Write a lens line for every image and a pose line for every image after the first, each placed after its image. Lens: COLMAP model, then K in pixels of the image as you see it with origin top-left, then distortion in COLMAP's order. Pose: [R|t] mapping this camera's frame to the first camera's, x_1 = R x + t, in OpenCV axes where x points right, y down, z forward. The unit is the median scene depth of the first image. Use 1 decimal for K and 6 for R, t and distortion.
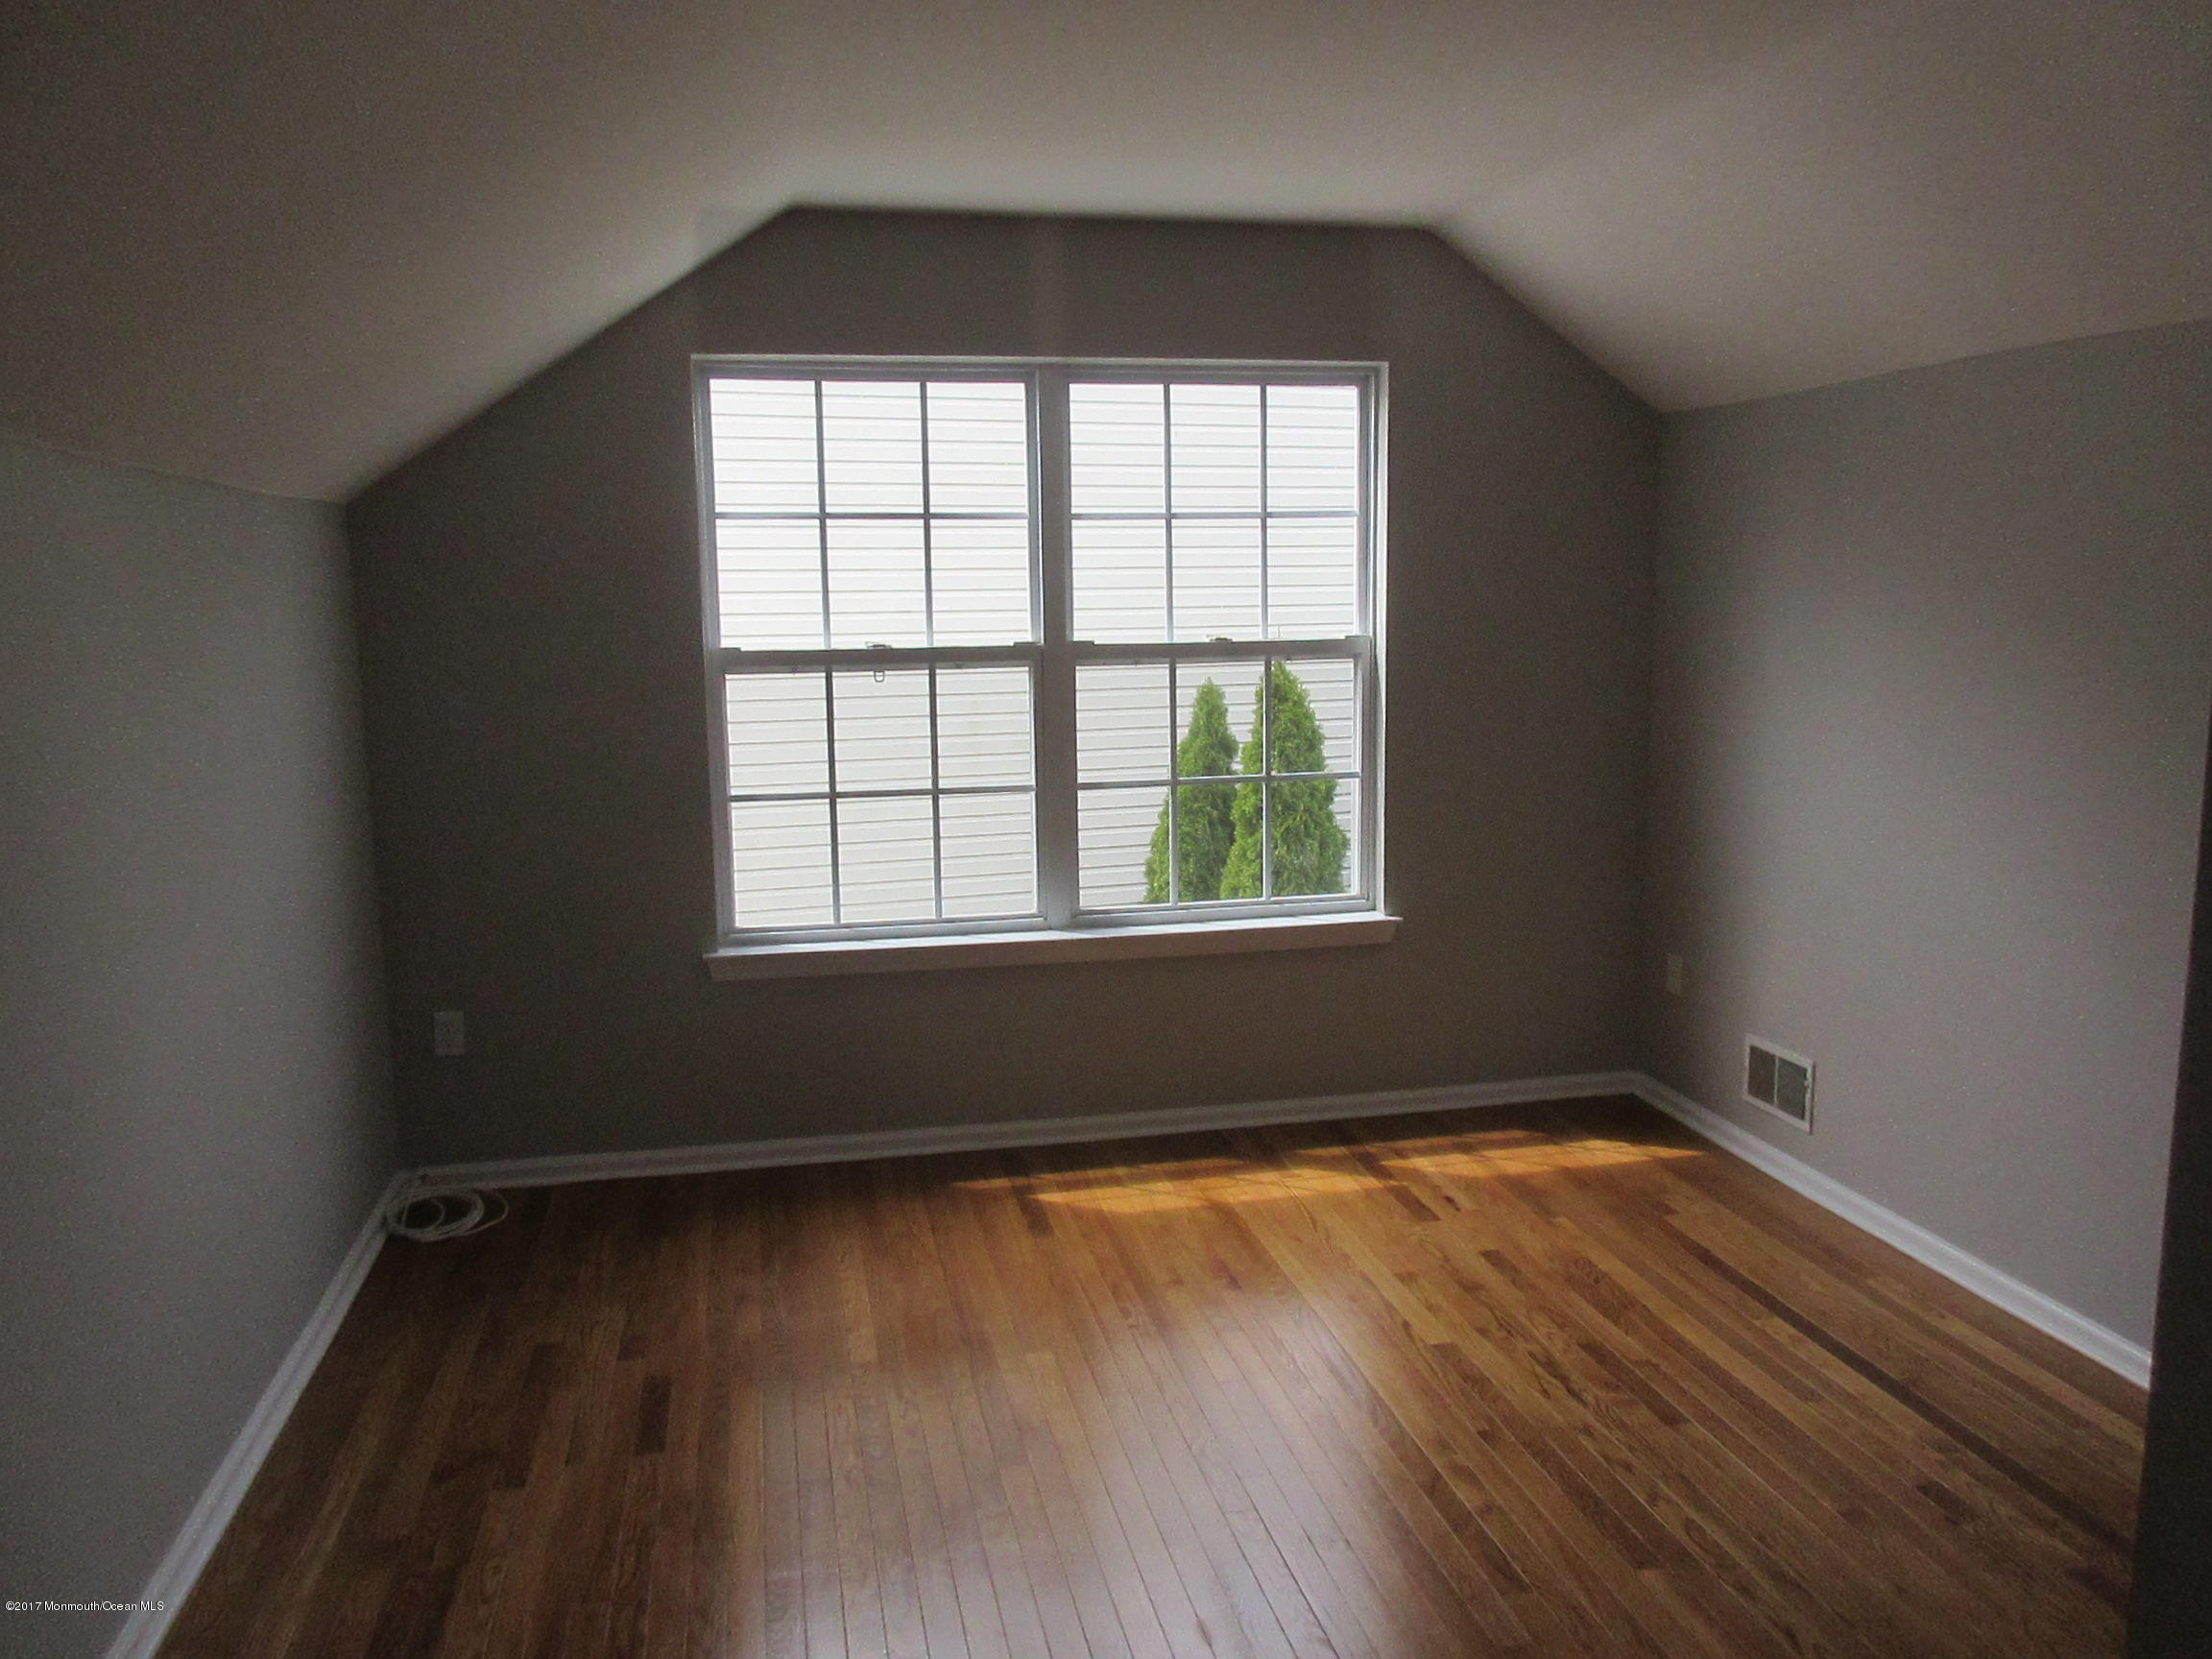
lens RADIAL K [[1667.1, 0, 1105.1], [0, 1667.1, 752.2], [0, 0, 1]] dist [0.003984, 0.001040]
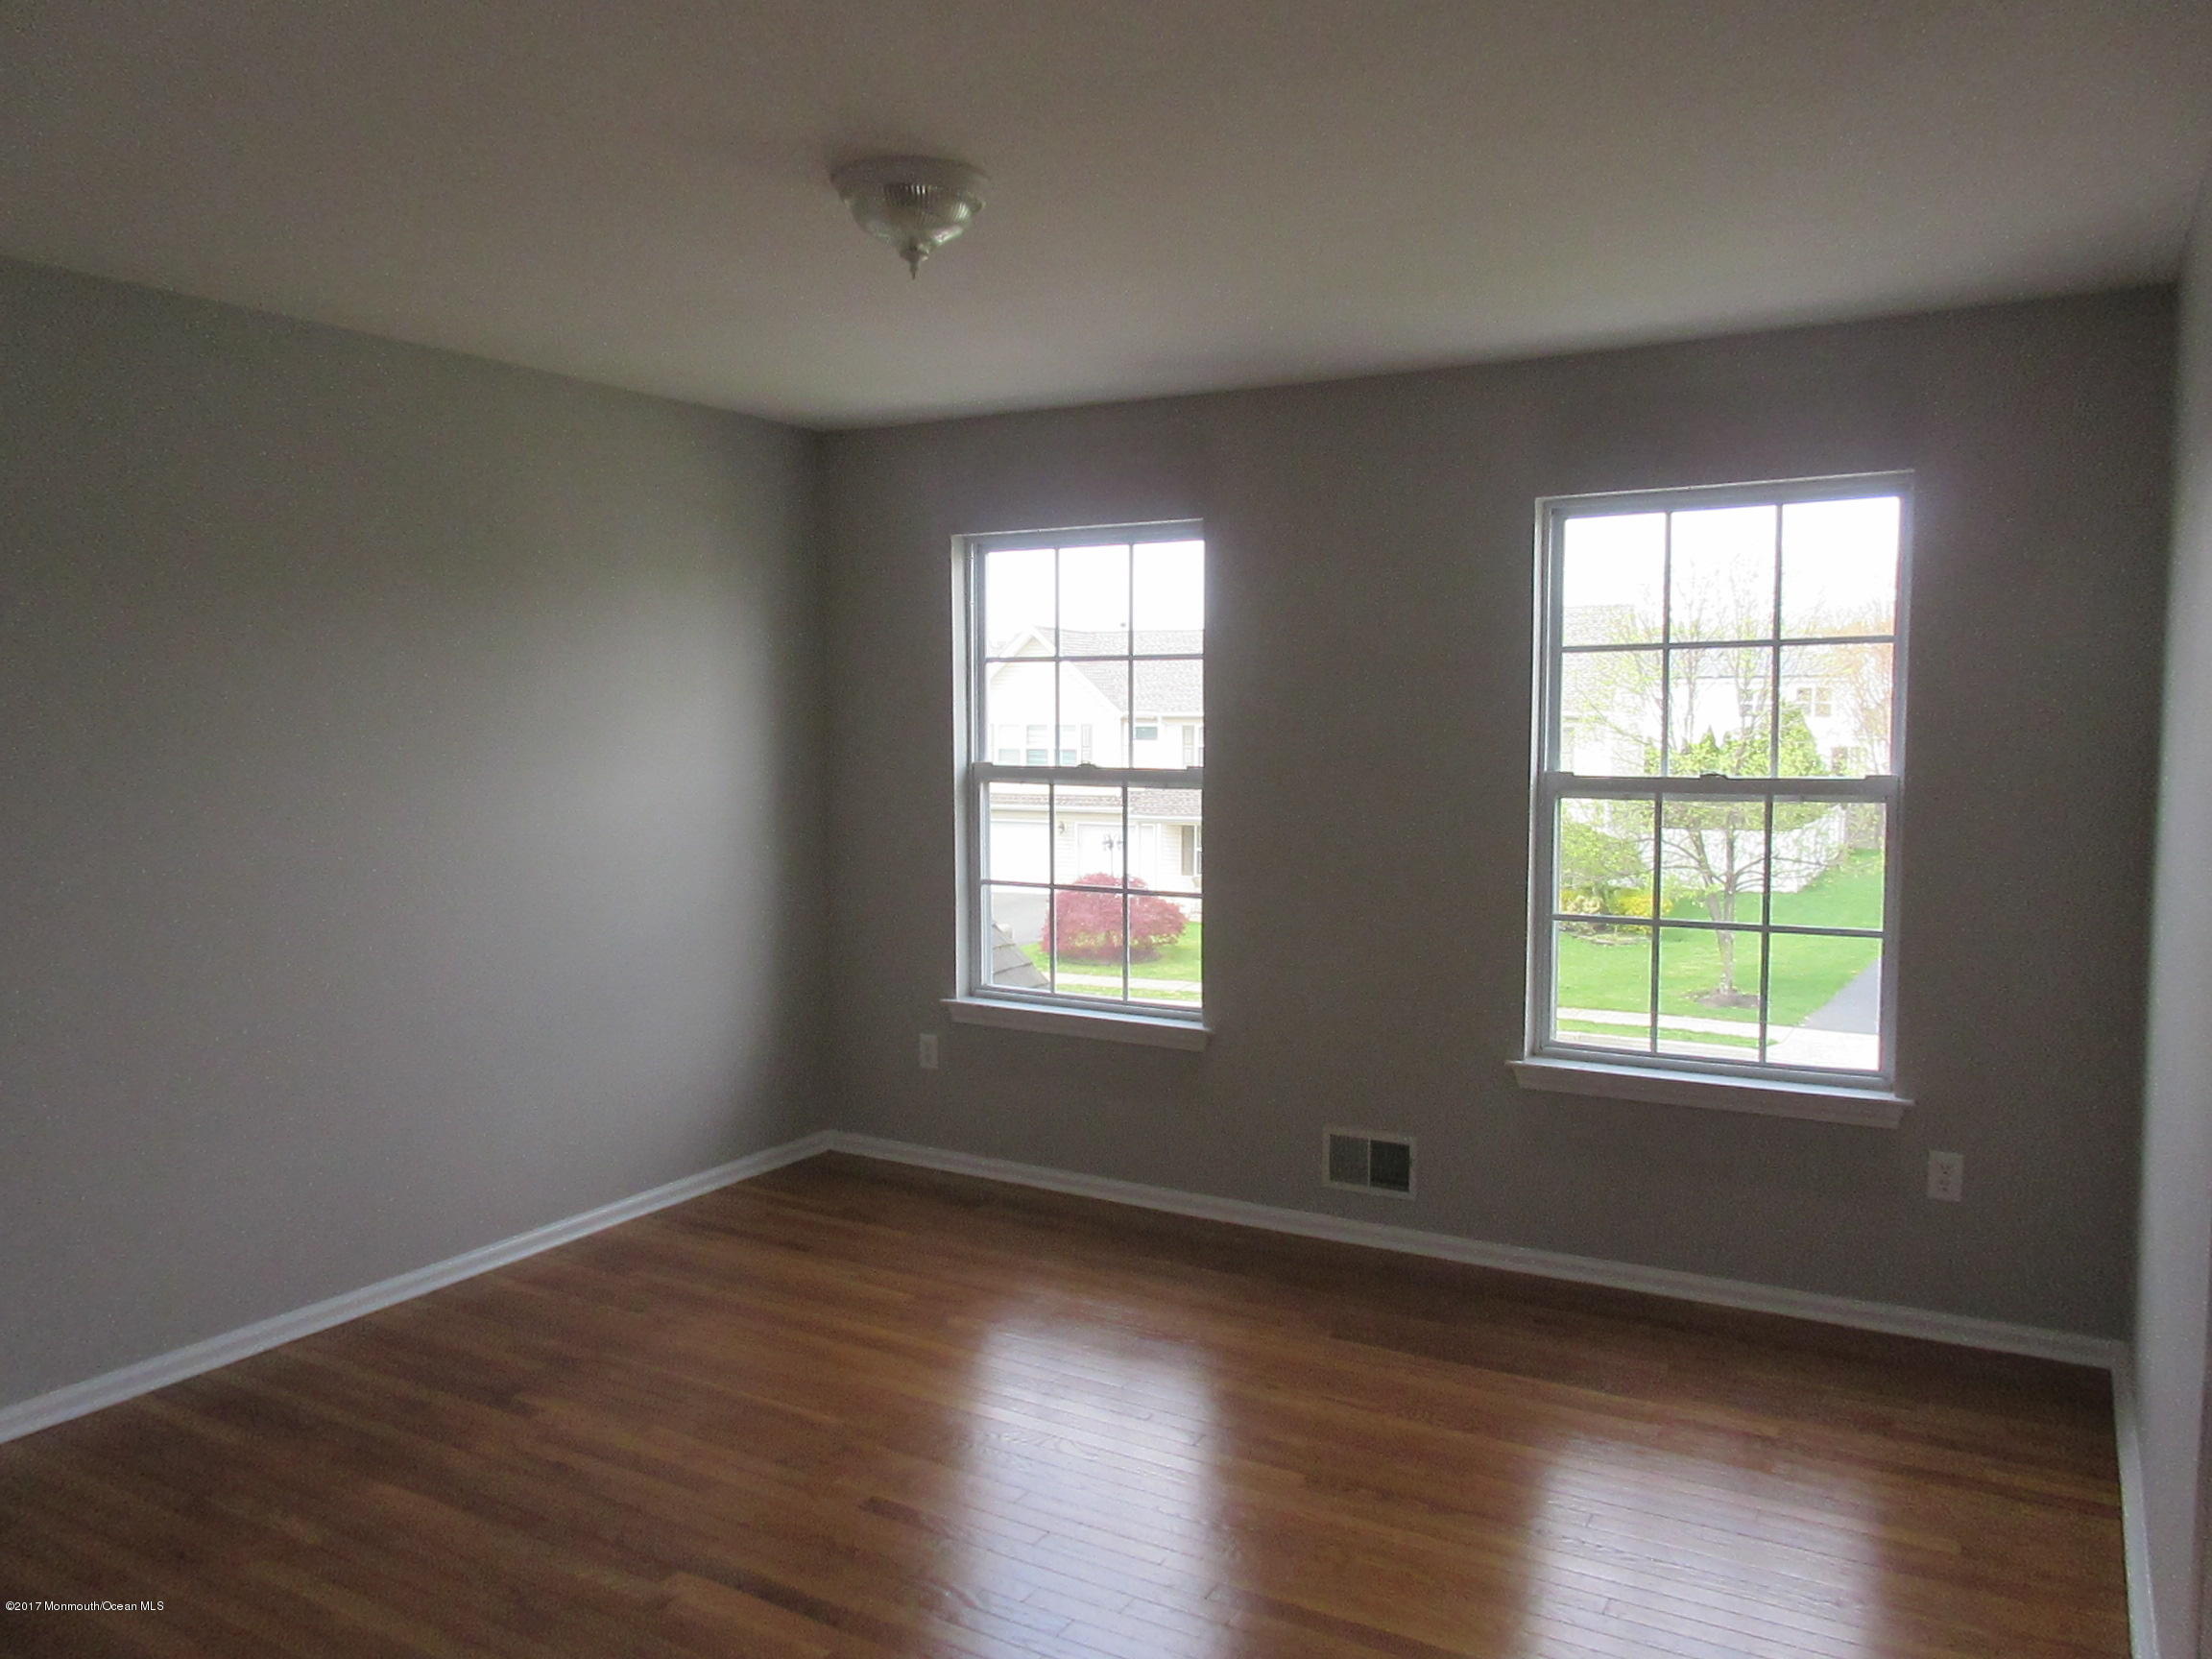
lens RADIAL K [[1633.0, 0, 1106.0], [0, 1633.0, 829.5], [0, 0, 1]] dist [-0.001454, 0.000126]
pose [[0.739780, 0.055726, -0.670537, 0.429460], [-0.073642, 0.997283, 0.001635, -0.012632], [0.668807, 0.048171, 0.741874, 0.085610]]
